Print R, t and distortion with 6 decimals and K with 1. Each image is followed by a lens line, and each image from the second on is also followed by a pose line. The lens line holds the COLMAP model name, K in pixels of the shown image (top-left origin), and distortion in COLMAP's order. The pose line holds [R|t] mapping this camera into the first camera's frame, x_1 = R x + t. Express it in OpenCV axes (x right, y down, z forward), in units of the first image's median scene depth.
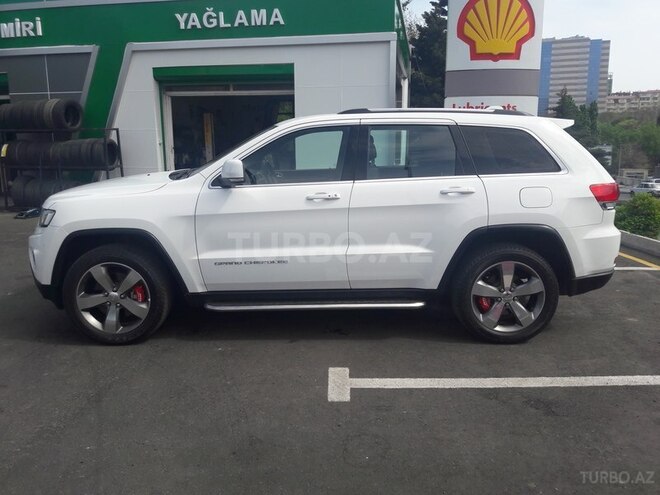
lens RADIAL K [[538.9, 0, 330.0], [0, 538.9, 247.5], [0, 0, 1]] dist [0.011206, -0.074828]
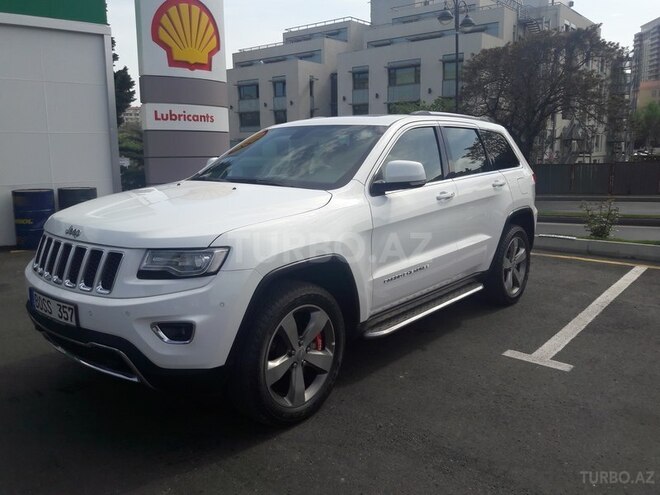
lens RADIAL K [[538.9, 0, 330.0], [0, 538.9, 247.5], [0, 0, 1]] dist [0.011206, -0.074828]
pose [[0.654702, -0.135851, 0.743579, -0.885379], [0.152770, 0.987198, 0.045850, -0.075550], [-0.740288, 0.083579, 0.667075, 0.473515]]
